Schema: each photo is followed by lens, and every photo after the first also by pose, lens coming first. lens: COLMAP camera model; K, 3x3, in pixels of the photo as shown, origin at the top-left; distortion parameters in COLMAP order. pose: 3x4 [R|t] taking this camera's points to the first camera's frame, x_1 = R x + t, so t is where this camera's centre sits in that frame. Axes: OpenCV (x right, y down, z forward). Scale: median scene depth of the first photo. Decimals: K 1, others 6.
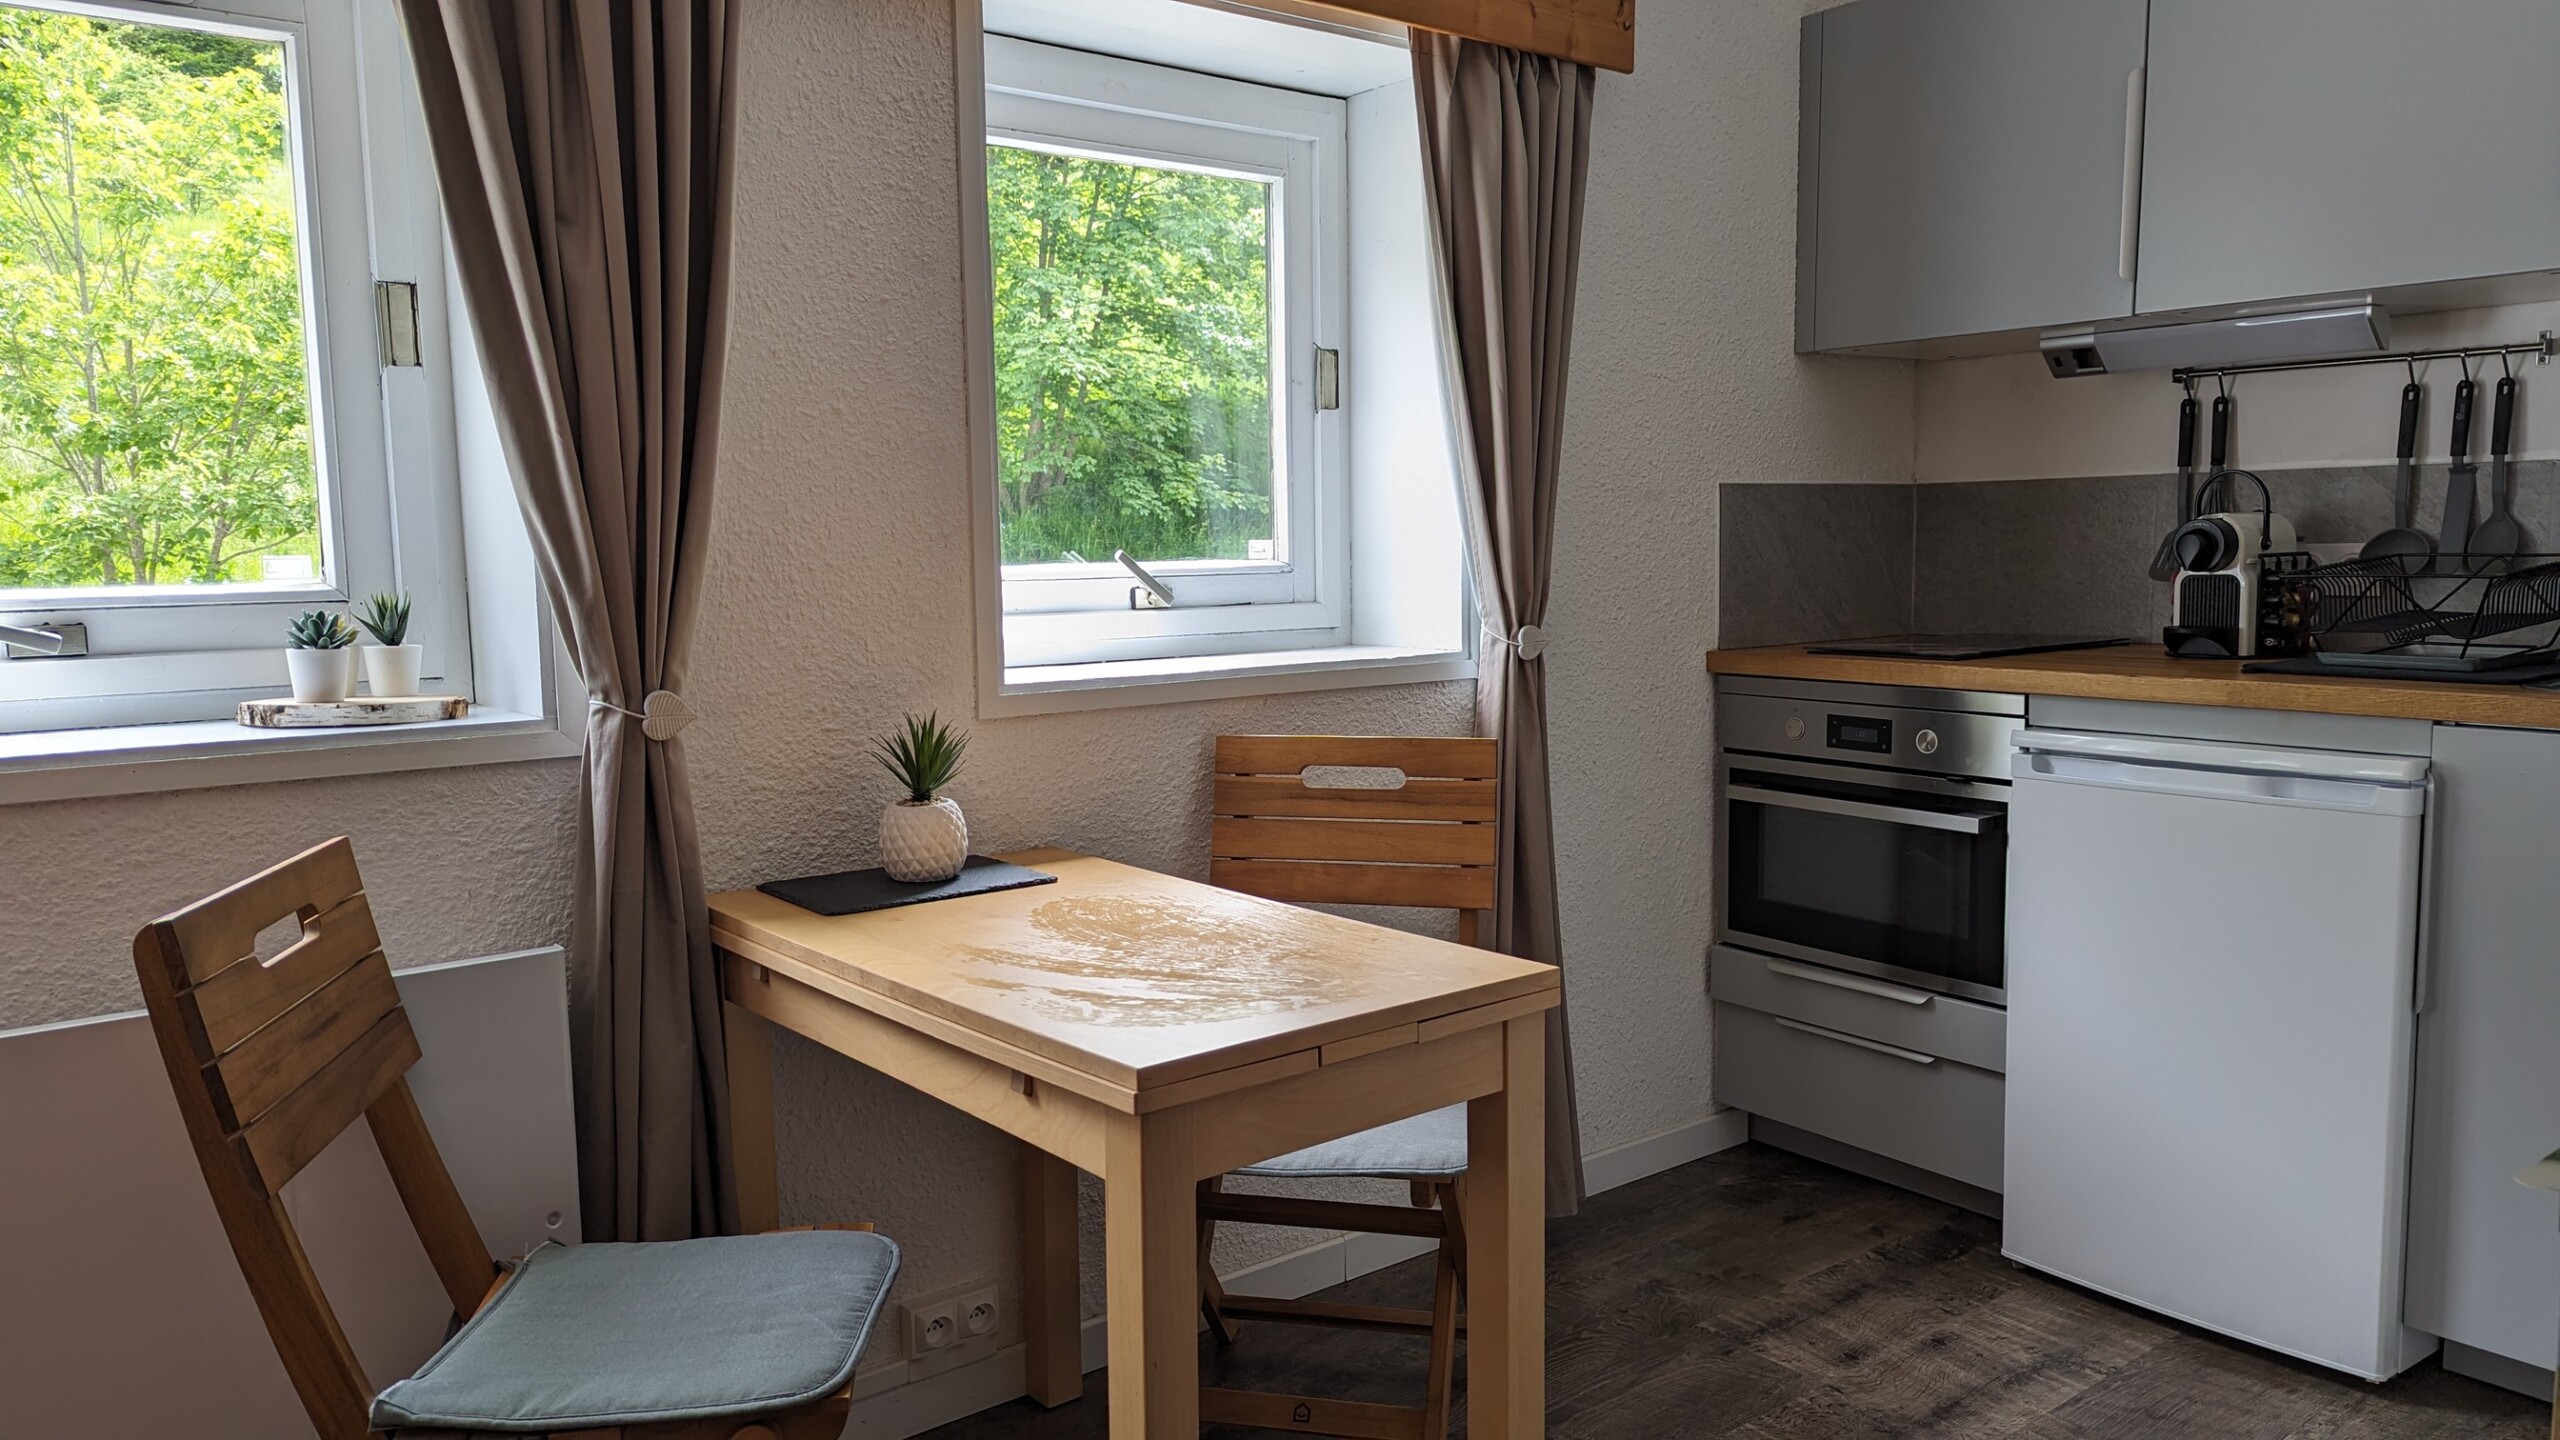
lens RADIAL K [[1812.7, 0, 1281.6], [0, 1812.7, 731.2], [0, 0, 1]] dist [0.042499, -0.034794]
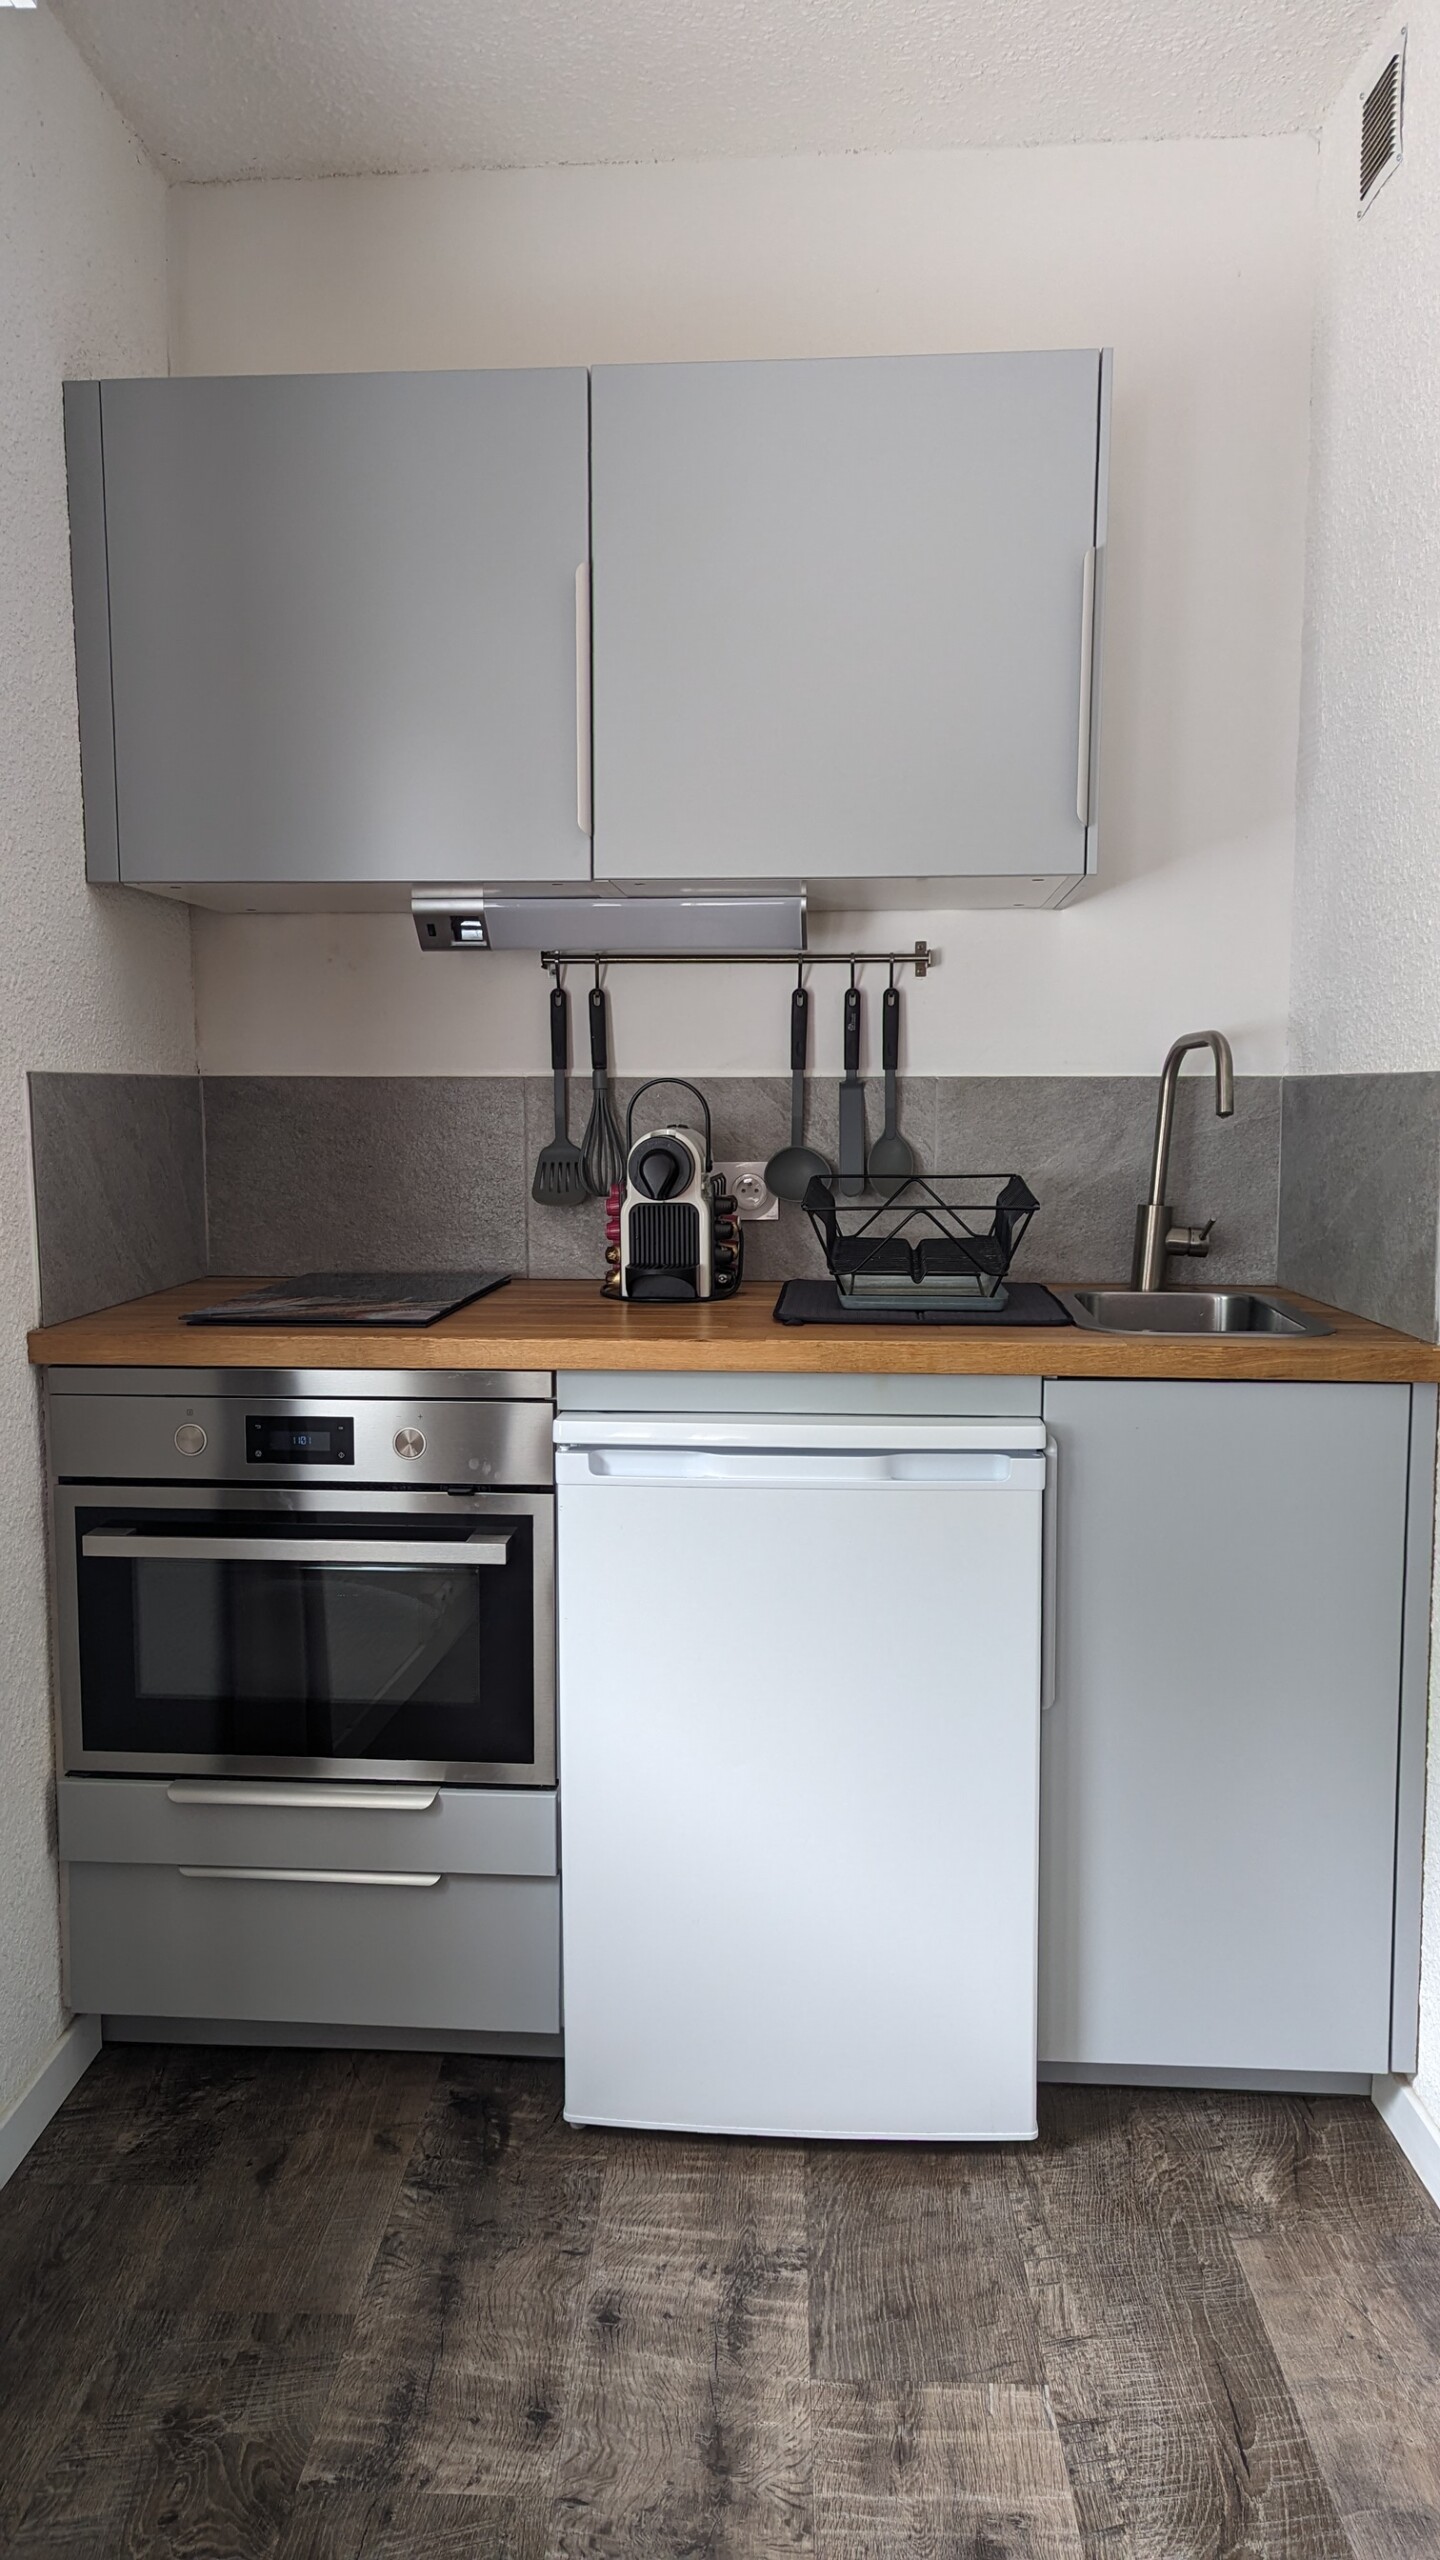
lens RADIAL K [[1812.7, 0, 741.3], [0, 1812.7, 1294.2], [0, 0, 1]] dist [0.042499, -0.034794]
pose [[0.651171, -0.065908, 0.756064, -0.098662], [0.071407, 0.997123, 0.025421, -0.062643], [-0.755564, 0.037435, 0.654004, 0.437435]]
